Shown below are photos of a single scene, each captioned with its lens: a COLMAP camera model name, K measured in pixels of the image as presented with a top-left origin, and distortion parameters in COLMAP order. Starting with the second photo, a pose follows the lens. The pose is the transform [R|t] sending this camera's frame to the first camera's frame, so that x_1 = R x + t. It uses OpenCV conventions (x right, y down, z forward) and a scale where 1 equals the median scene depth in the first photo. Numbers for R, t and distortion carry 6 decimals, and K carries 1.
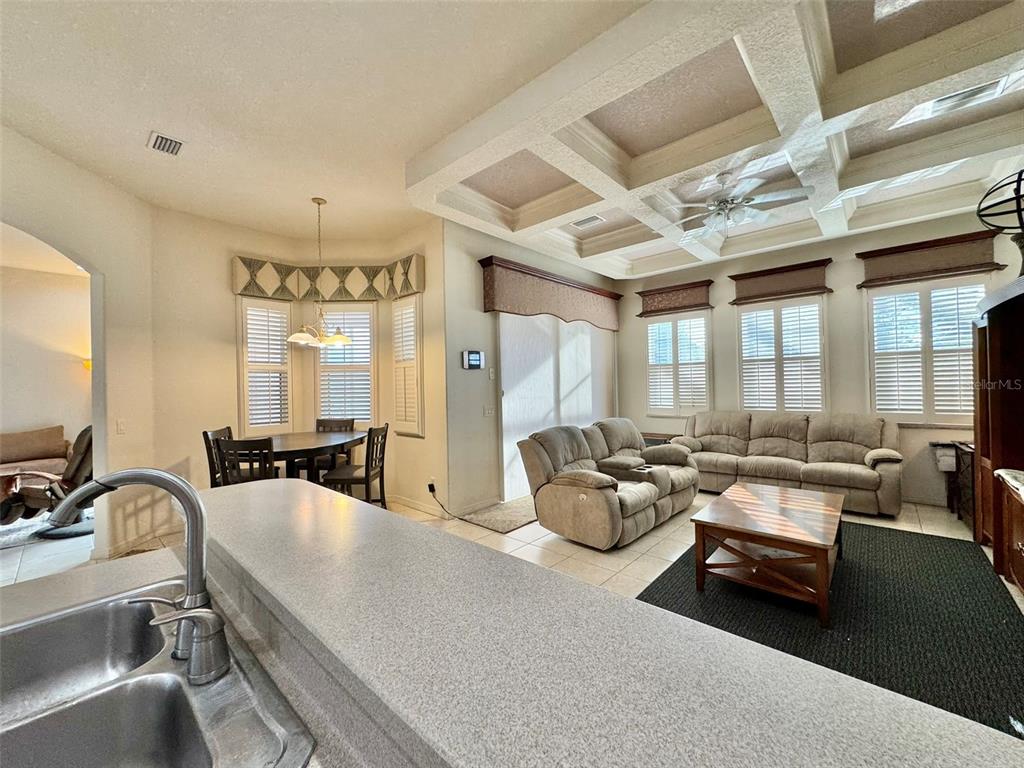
lens RADIAL K [[409.3, 0, 512.6], [0, 409.3, 385.1], [0, 0, 1]] dist [-0.003814, 0.000425]
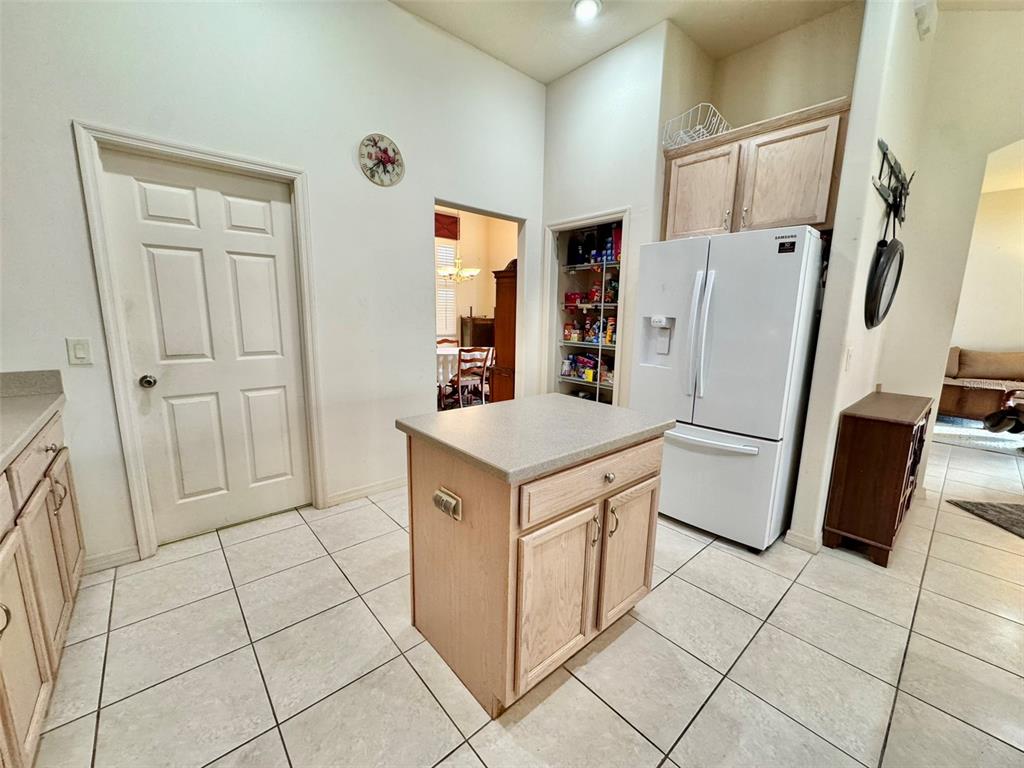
lens RADIAL K [[409.3, 0, 513.5], [0, 409.3, 383.0], [0, 0, 1]] dist [-0.003814, 0.000425]
pose [[-0.108227, 0.186422, -0.976491, -0.031879], [-0.017885, 0.981736, 0.189406, 0.019482], [0.993965, 0.037963, -0.102916, -0.163411]]
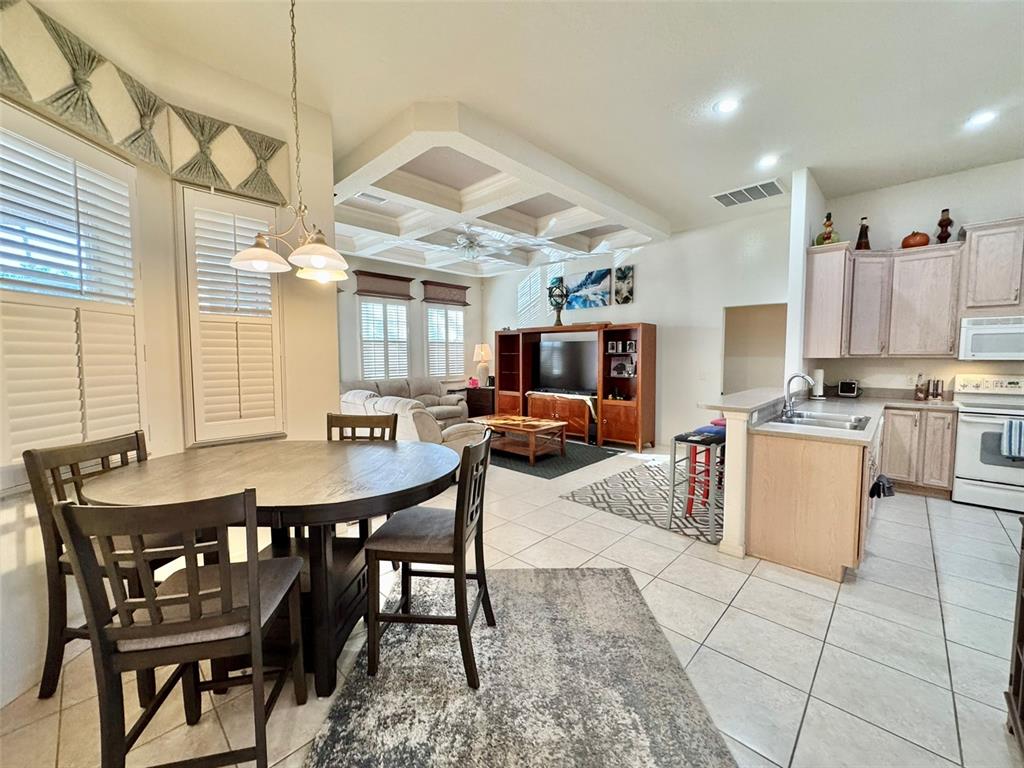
lens RADIAL K [[409.3, 0, 512.8], [0, 409.3, 382.3], [0, 0, 1]] dist [-0.003814, 0.000425]
pose [[0.024087, -0.047250, 0.998593, -0.811780], [0.005549, 0.998873, 0.047129, 0.013522], [-0.999694, 0.004406, 0.024322, 0.603547]]
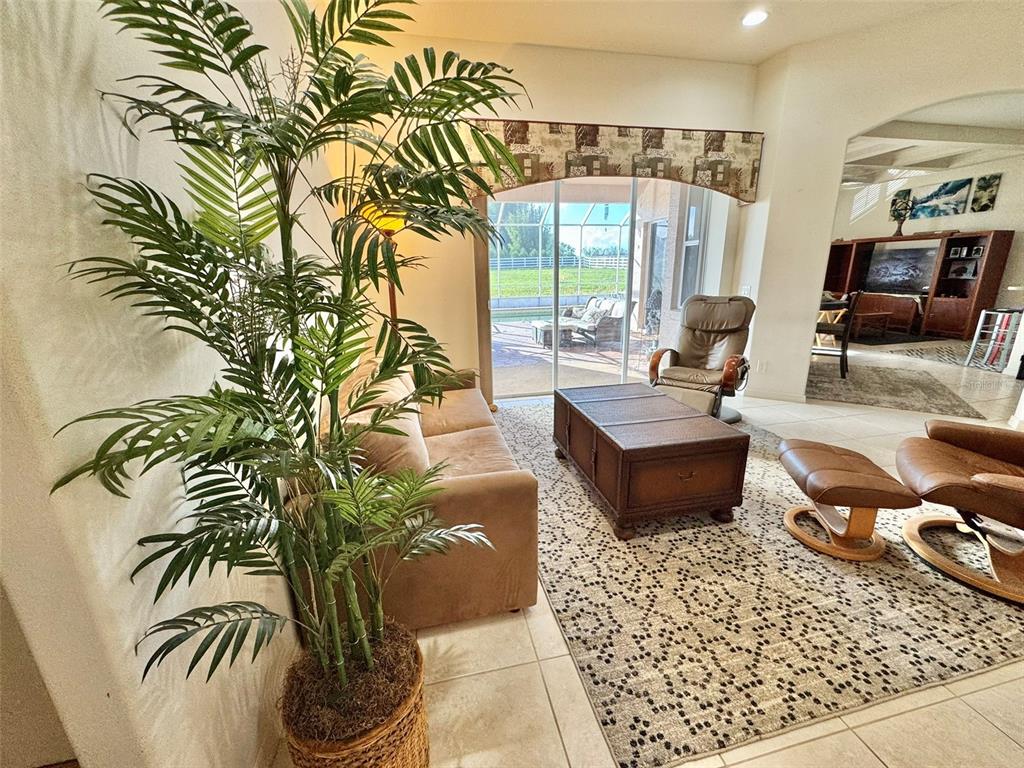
lens RADIAL K [[409.3, 0, 513.5], [0, 409.3, 383.0], [0, 0, 1]] dist [-0.003814, 0.000425]
pose [[0.579480, -0.206646, 0.788353, -1.783935], [0.009428, 0.968955, 0.247056, 0.045985], [-0.814932, -0.135732, 0.563438, 0.743746]]
